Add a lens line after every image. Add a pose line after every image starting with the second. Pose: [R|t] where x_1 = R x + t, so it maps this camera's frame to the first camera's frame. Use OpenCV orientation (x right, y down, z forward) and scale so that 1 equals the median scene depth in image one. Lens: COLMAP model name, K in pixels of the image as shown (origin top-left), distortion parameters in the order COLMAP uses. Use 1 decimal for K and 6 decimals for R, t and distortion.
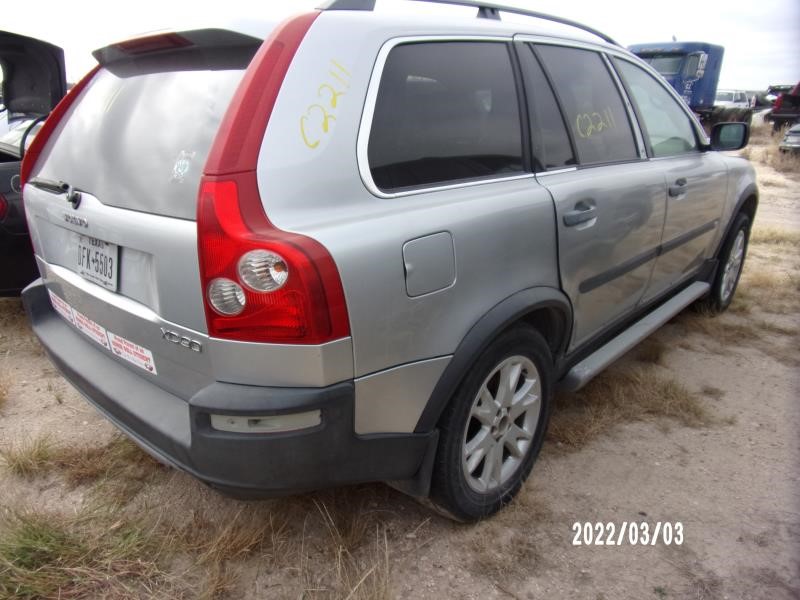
lens RADIAL K [[560.1, 0, 399.4], [0, 560.1, 315.6], [0, 0, 1]] dist [-0.020568, -0.002411]
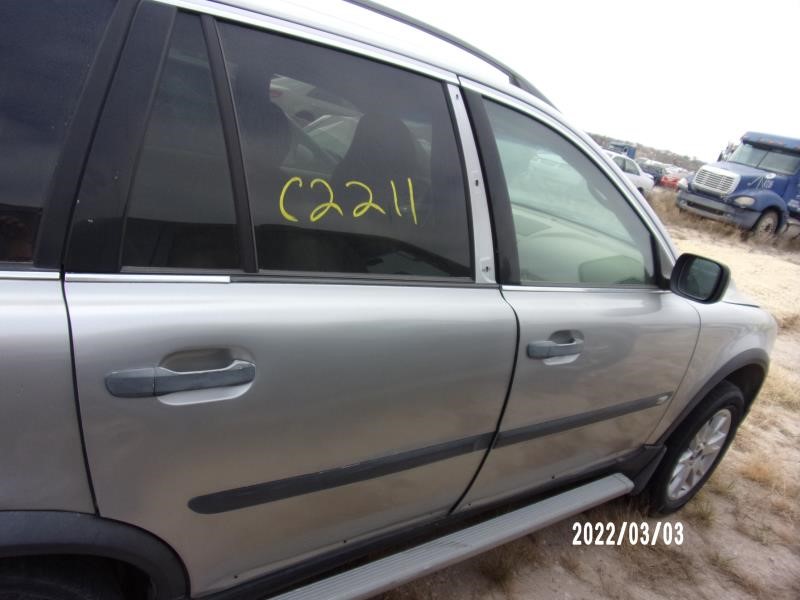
lens RADIAL K [[560.1, 0, 399.4], [0, 560.1, 315.6], [0, 0, 1]] dist [-0.020568, -0.002411]
pose [[0.955576, 0.272459, -0.112427, 0.332011], [-0.275729, 0.961129, -0.014336, -0.168955], [0.104151, 0.044699, 0.993557, 0.333540]]
